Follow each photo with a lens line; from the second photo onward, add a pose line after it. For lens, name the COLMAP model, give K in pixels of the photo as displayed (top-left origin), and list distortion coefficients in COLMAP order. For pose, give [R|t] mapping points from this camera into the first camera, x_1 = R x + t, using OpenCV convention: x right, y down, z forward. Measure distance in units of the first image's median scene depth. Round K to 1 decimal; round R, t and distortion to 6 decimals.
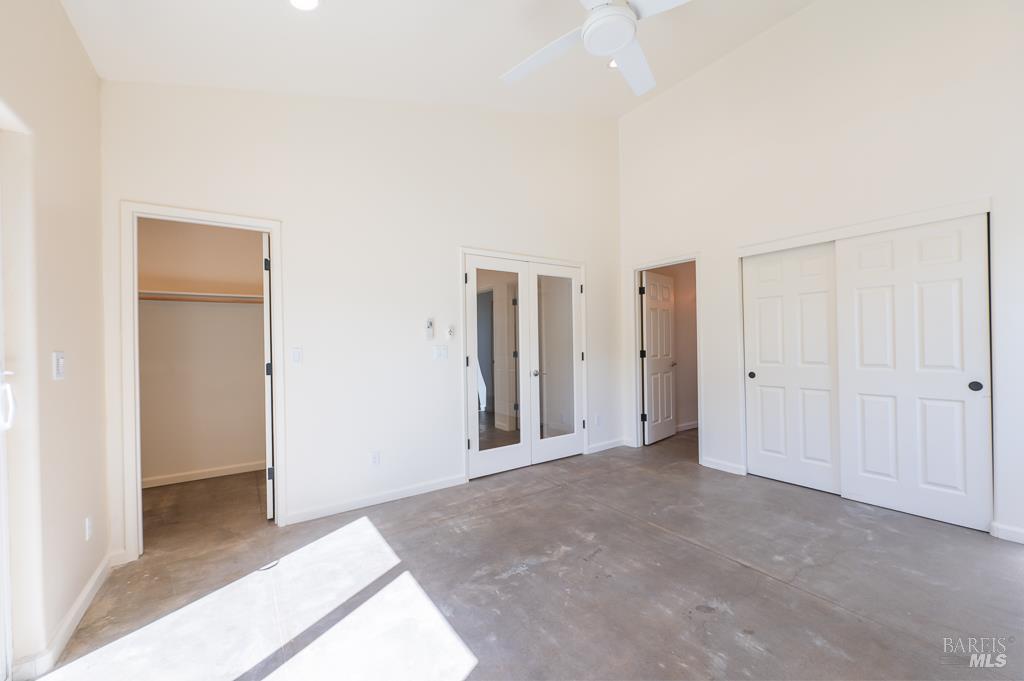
lens RADIAL K [[402.5, 0, 513.8], [0, 402.5, 344.3], [0, 0, 1]] dist [-0.001637, 0.000104]
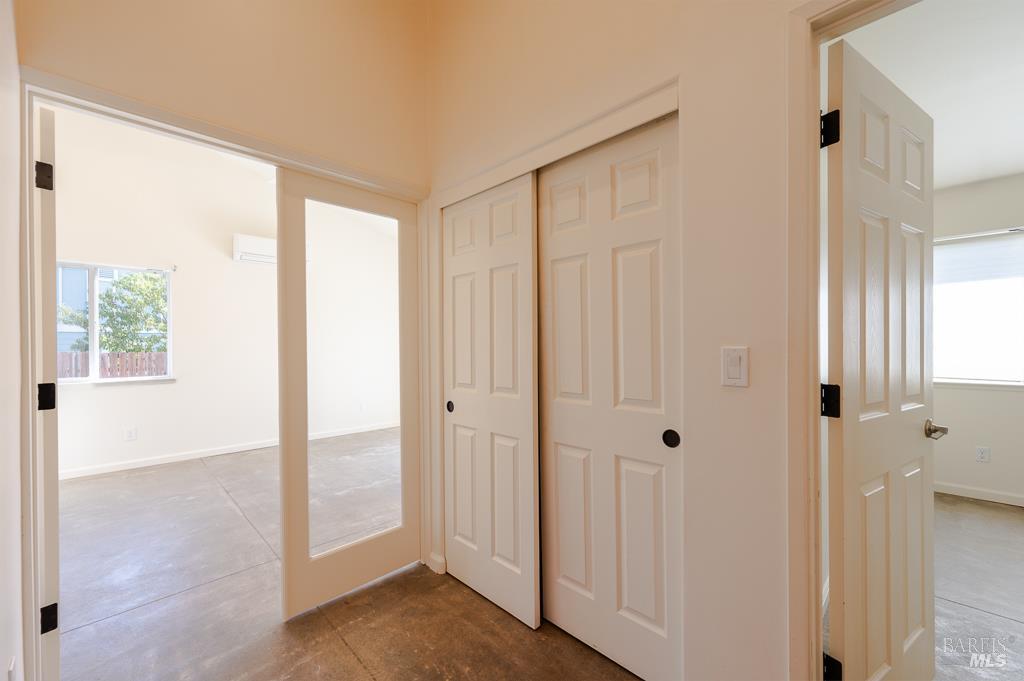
lens RADIAL K [[402.5, 0, 513.8], [0, 402.5, 344.3], [0, 0, 1]] dist [-0.001637, 0.000104]
pose [[-0.982957, 0.024602, -0.182181, -0.214753], [0.024802, 0.999692, 0.001184, -0.000213], [0.182154, -0.003355, -0.983264, 2.353311]]
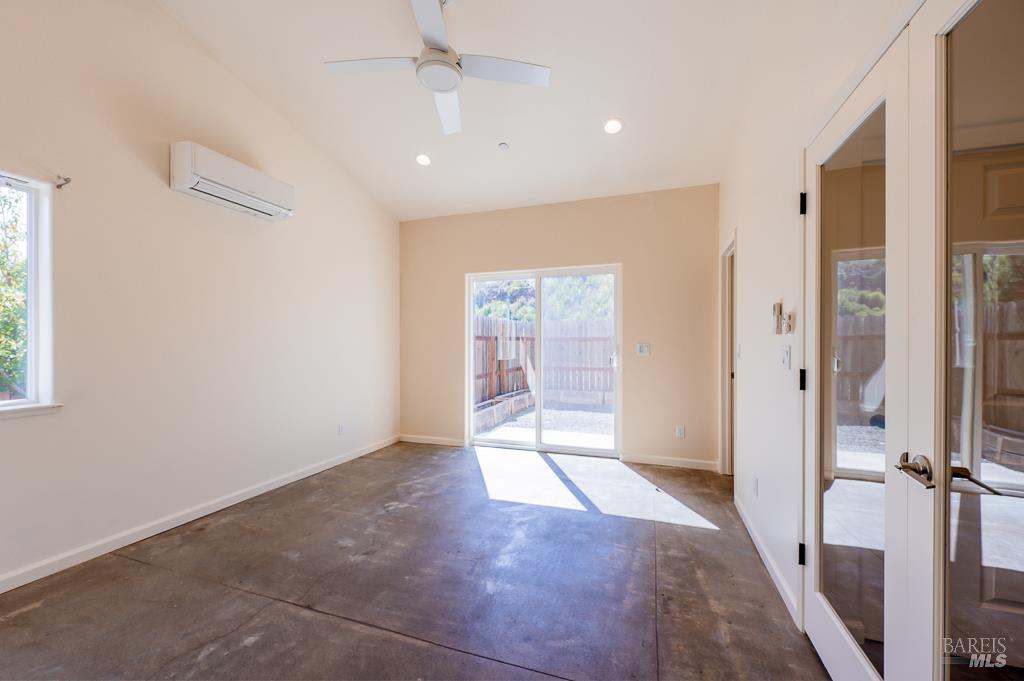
lens RADIAL K [[402.5, 0, 513.8], [0, 402.5, 344.3], [0, 0, 1]] dist [-0.001637, 0.000104]
pose [[-0.804510, 0.019296, -0.593626, 0.618864], [0.013665, 0.999809, 0.013979, -0.013784], [0.593782, 0.003134, -0.804620, 1.667280]]
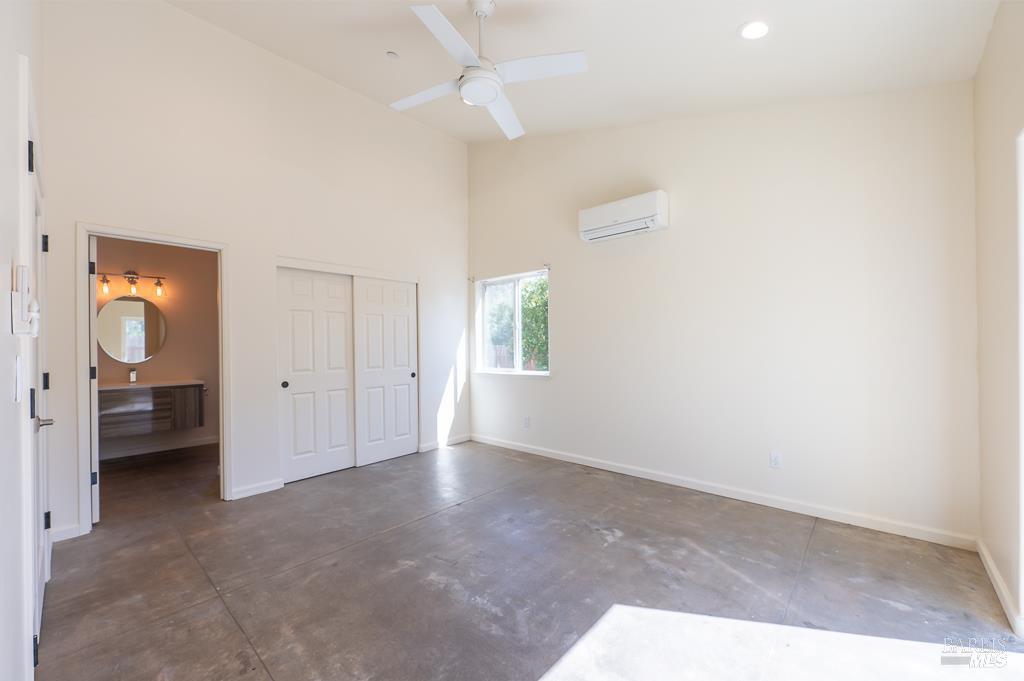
lens RADIAL K [[402.5, 0, 513.8], [0, 402.5, 344.3], [0, 0, 1]] dist [-0.001637, 0.000104]
pose [[-0.234536, 0.024265, 0.971805, -0.756802], [0.018616, 0.999617, -0.020467, 0.009511], [-0.971929, 0.013291, -0.234898, 0.971102]]
